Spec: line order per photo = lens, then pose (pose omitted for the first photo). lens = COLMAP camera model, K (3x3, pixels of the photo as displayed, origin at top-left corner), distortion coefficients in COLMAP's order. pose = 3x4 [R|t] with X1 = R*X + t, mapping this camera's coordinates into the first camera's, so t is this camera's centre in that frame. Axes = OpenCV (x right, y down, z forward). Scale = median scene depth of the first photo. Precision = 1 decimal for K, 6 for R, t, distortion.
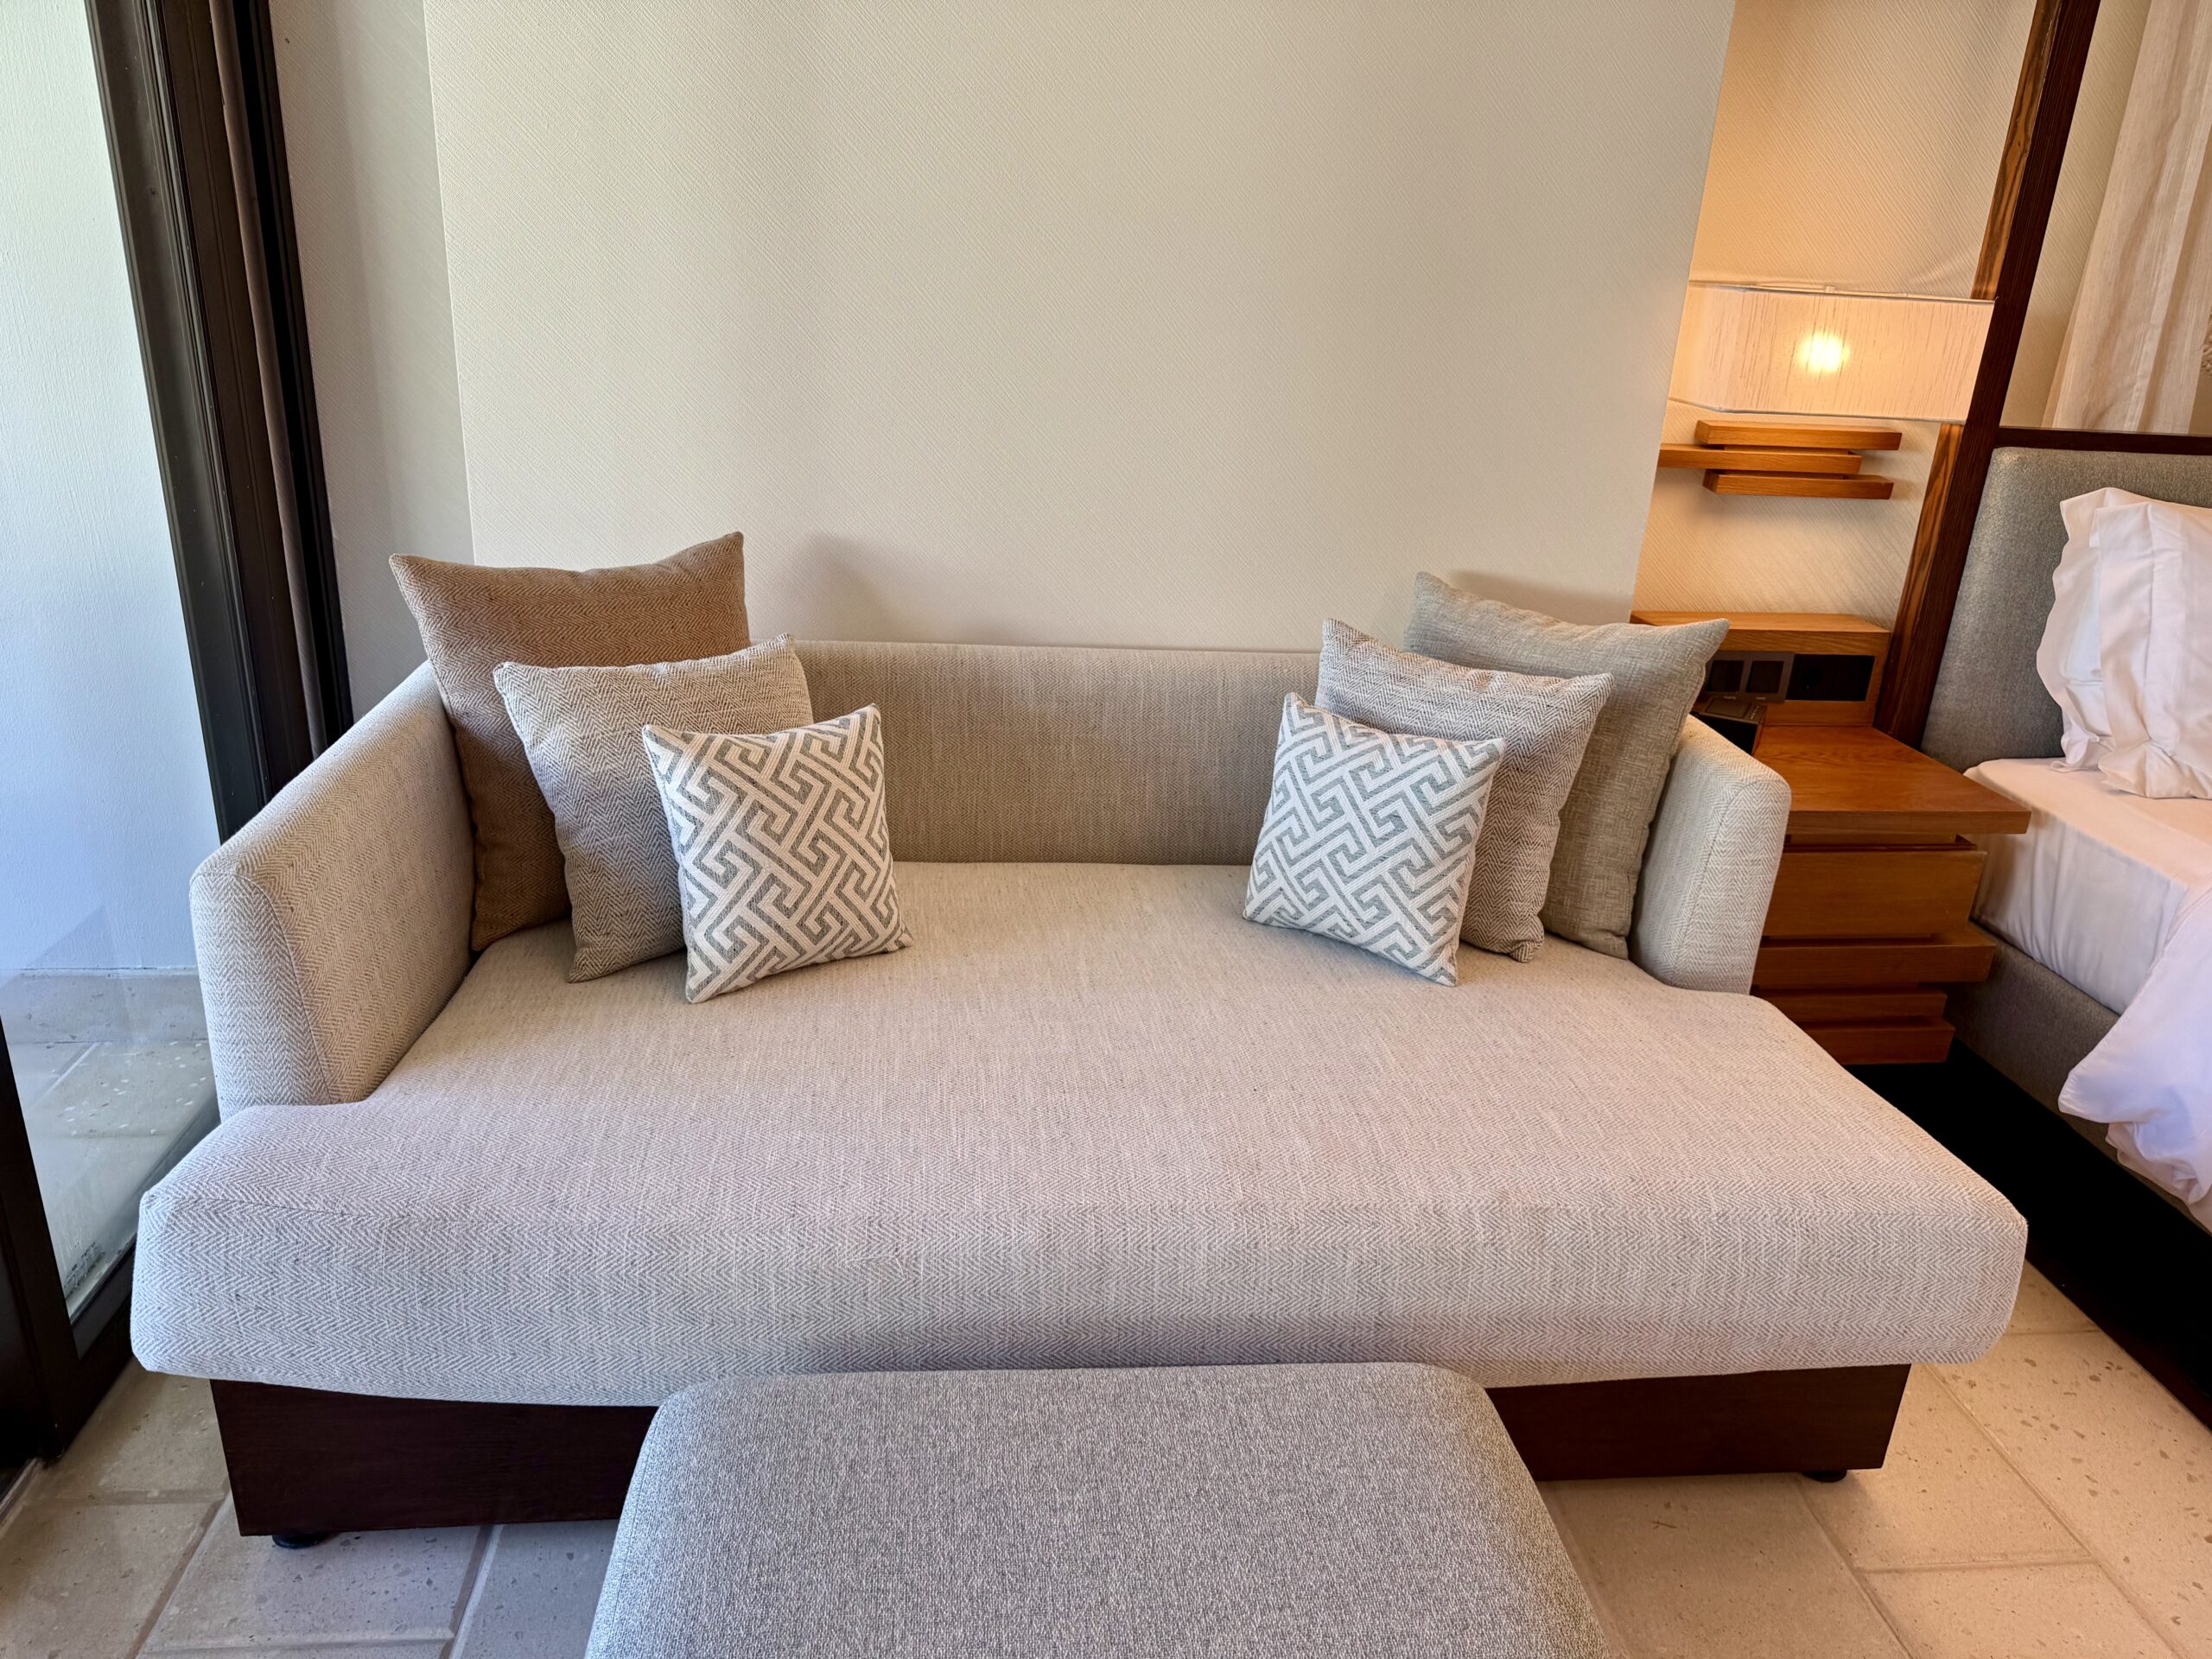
lens RADIAL K [[1567.6, 0, 1106.6], [0, 1567.6, 831.2], [0, 0, 1]] dist [0.007765, -0.009972]
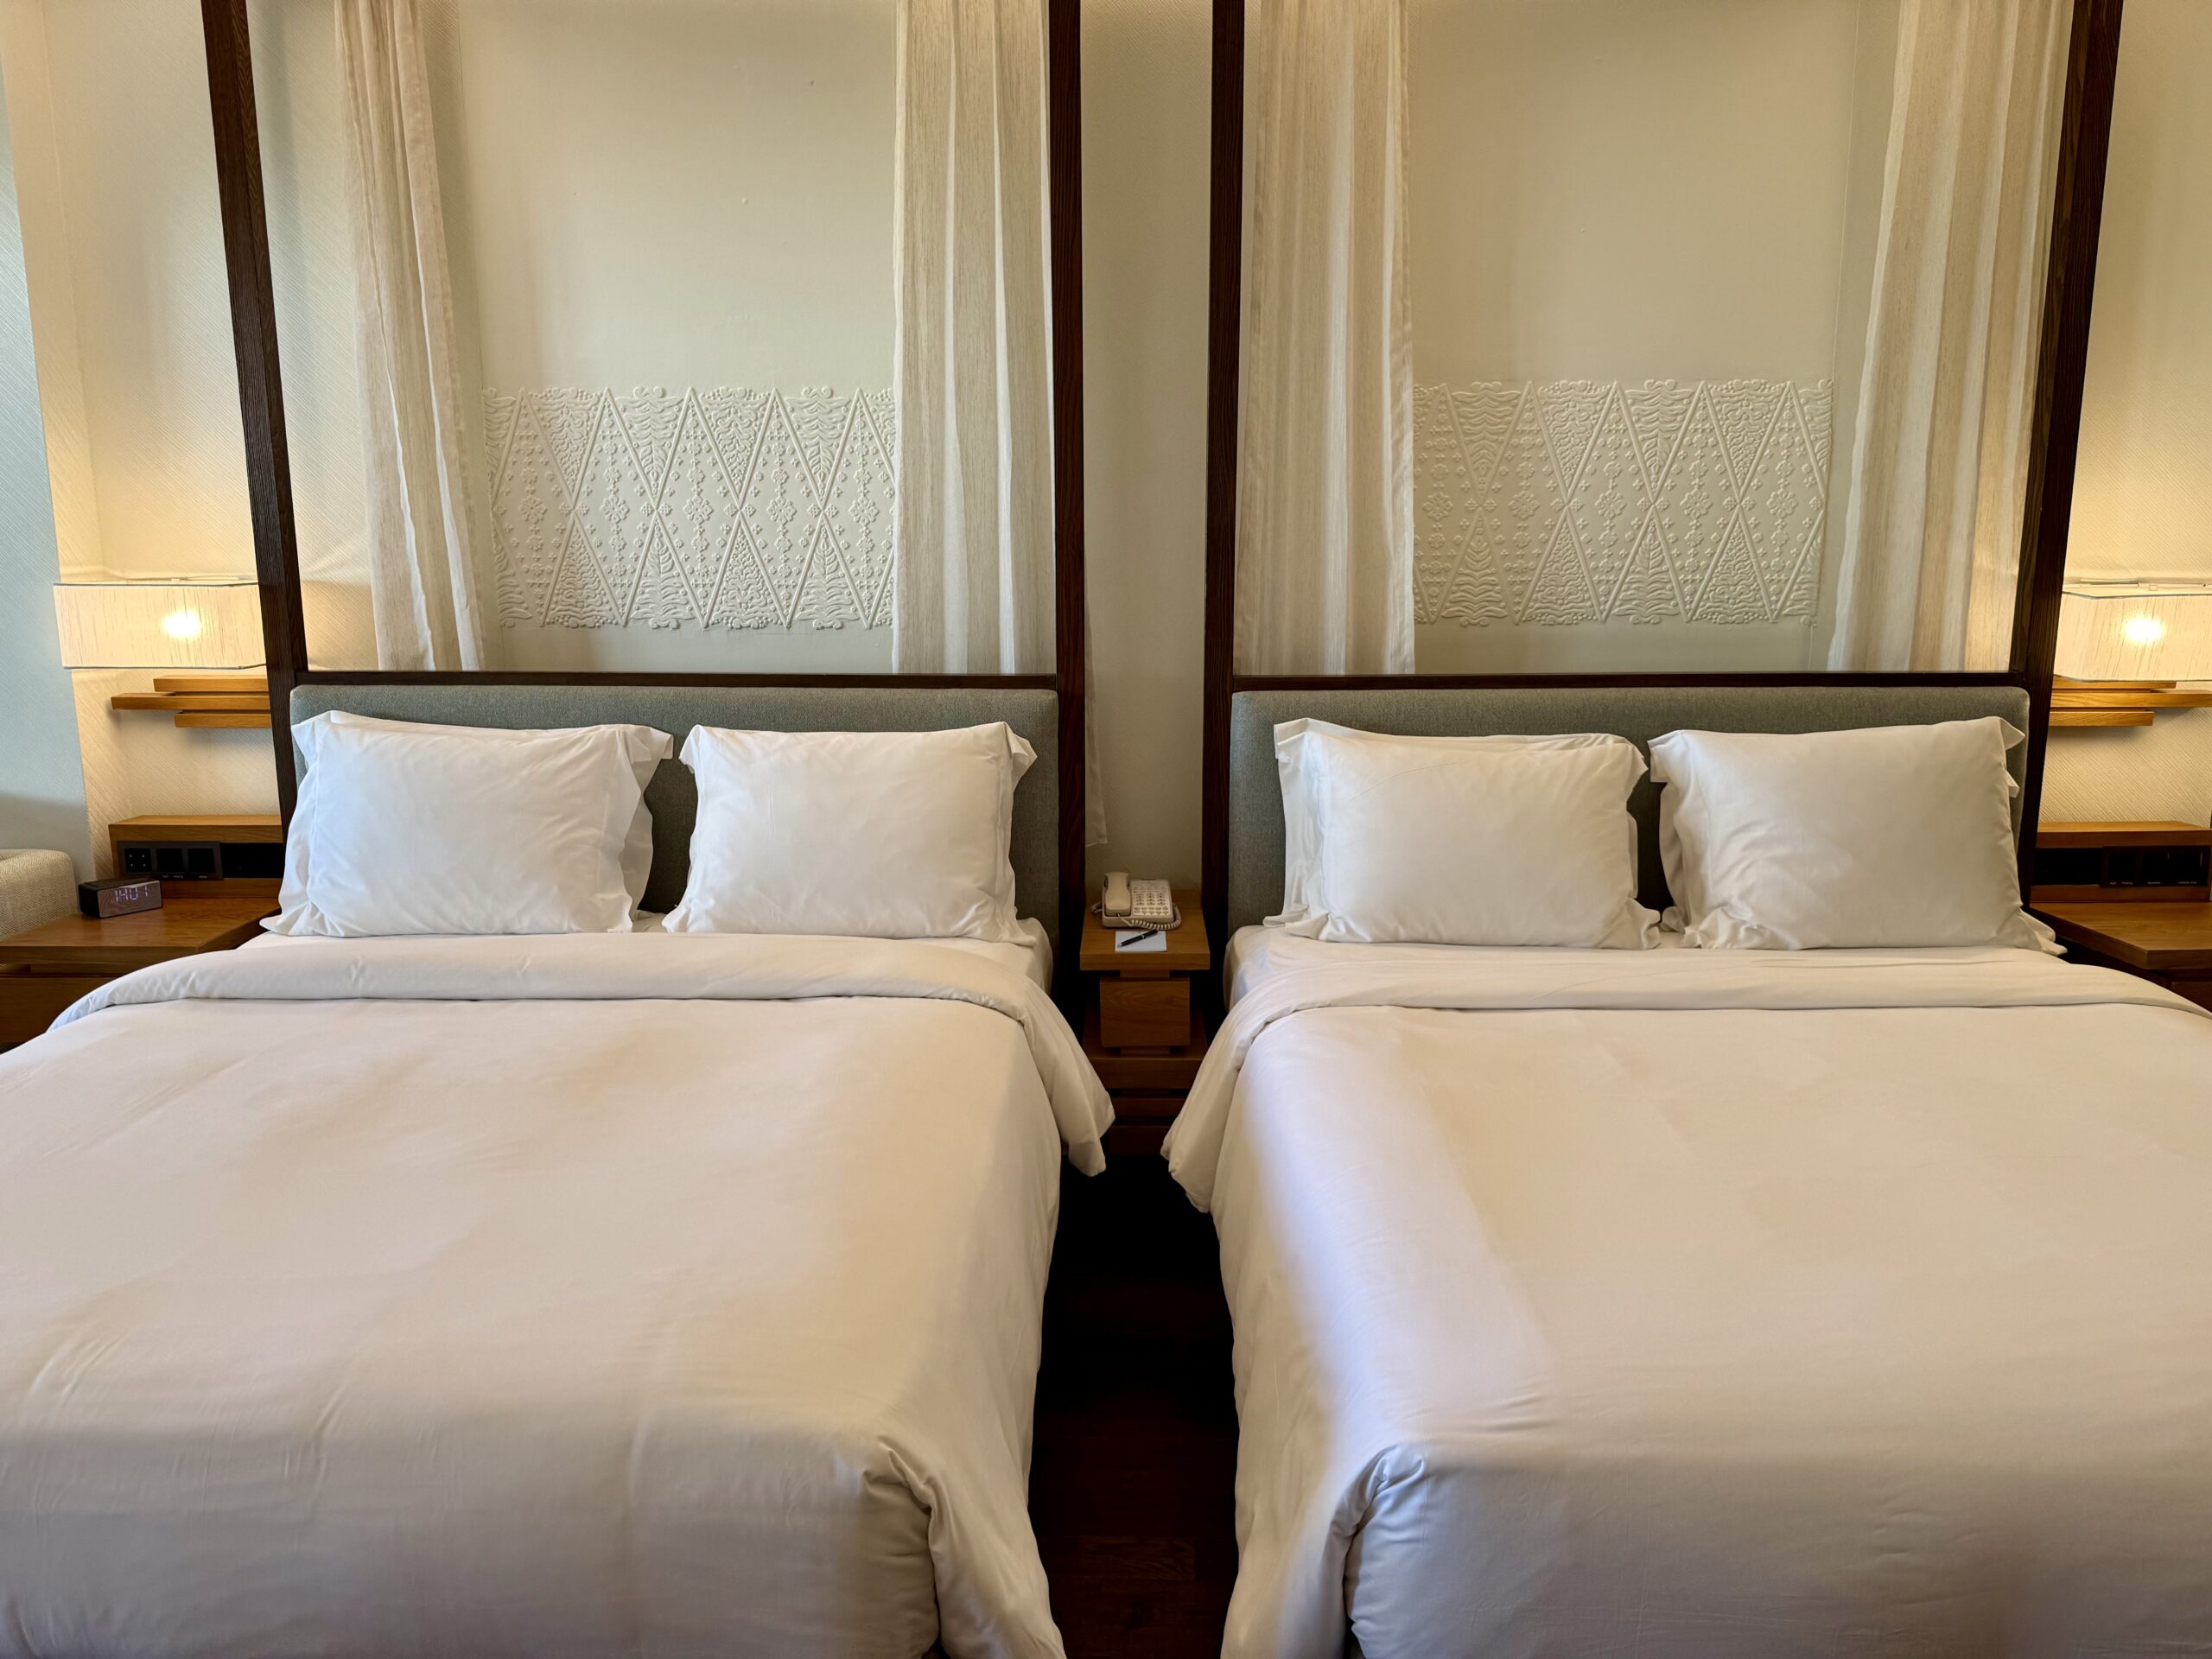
lens RADIAL K [[1567.6, 0, 1103.8], [0, 1567.6, 829.5], [0, 0, 1]] dist [0.007765, -0.009972]
pose [[0.992559, -0.034818, -0.116677, 1.307182], [0.013024, 0.983104, -0.182584, 0.125300], [0.121063, 0.179706, 0.976243, -0.200545]]
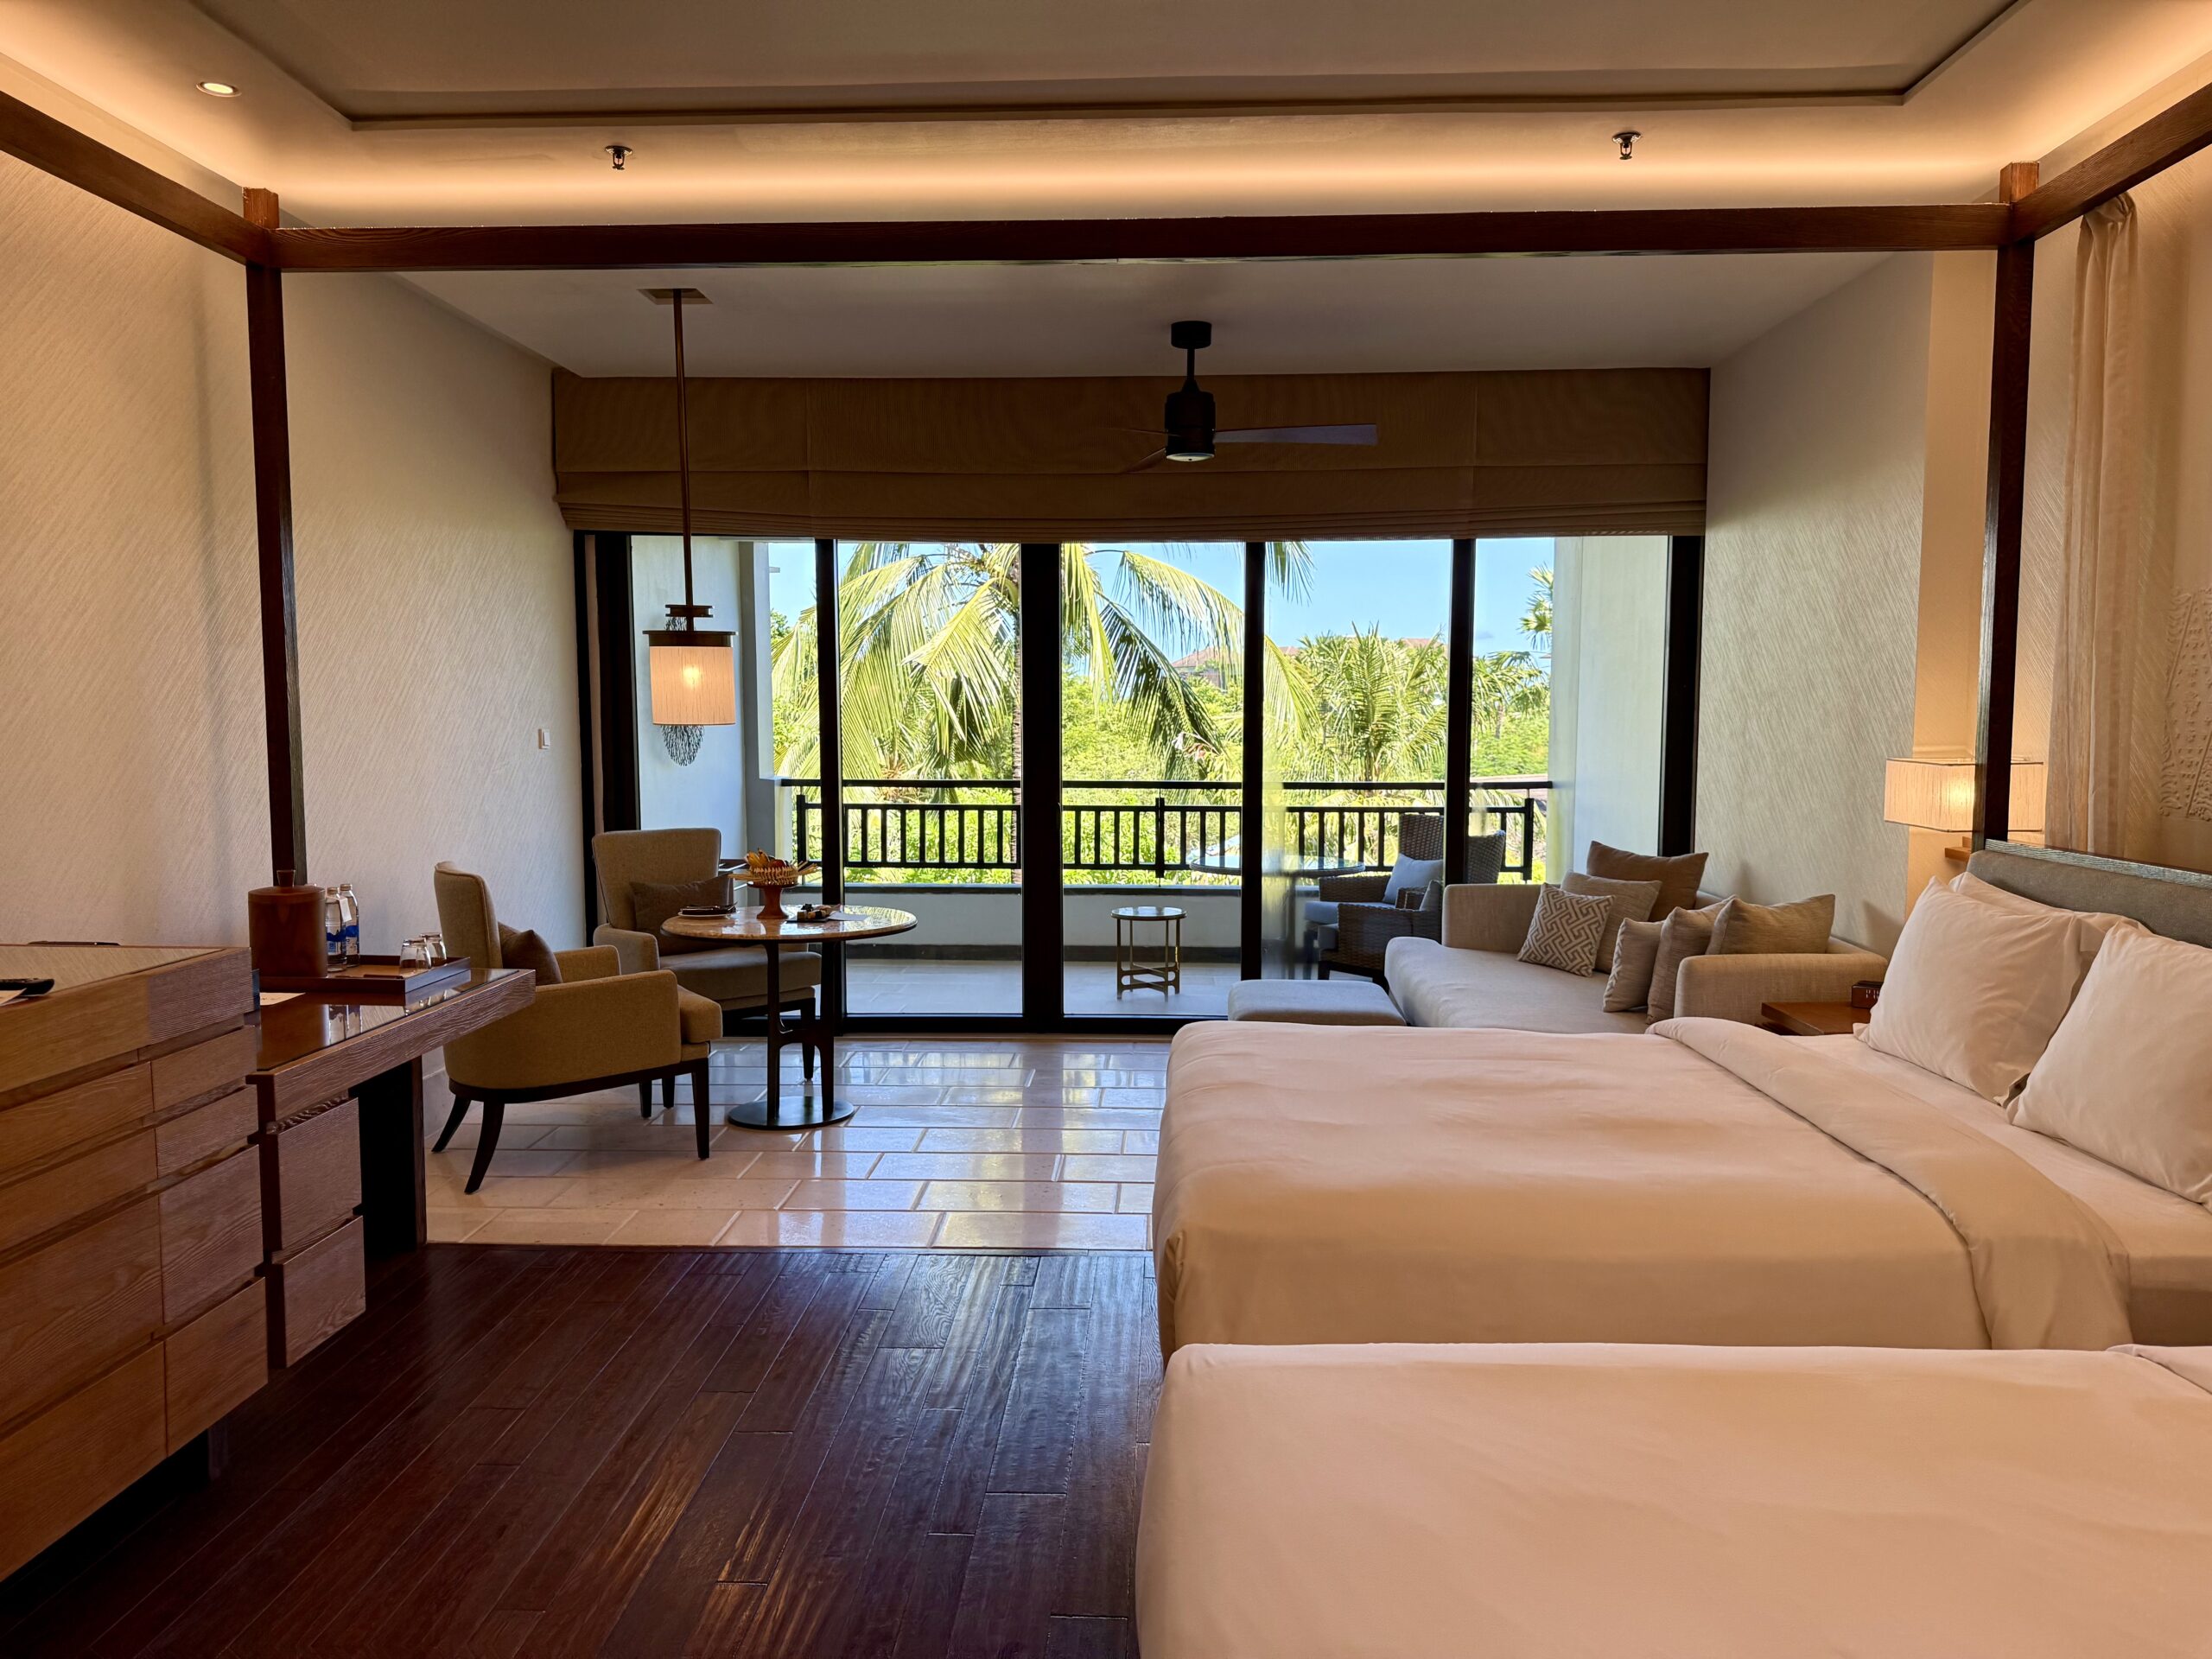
lens RADIAL K [[1567.6, 0, 1104.6], [0, 1567.6, 832.7], [0, 0, 1]] dist [0.007765, -0.009972]
pose [[-0.134892, 0.027326, -0.990483, 2.172274], [-0.352400, 0.932940, 0.073731, -0.068169], [0.926077, 0.358992, -0.116216, 0.354946]]
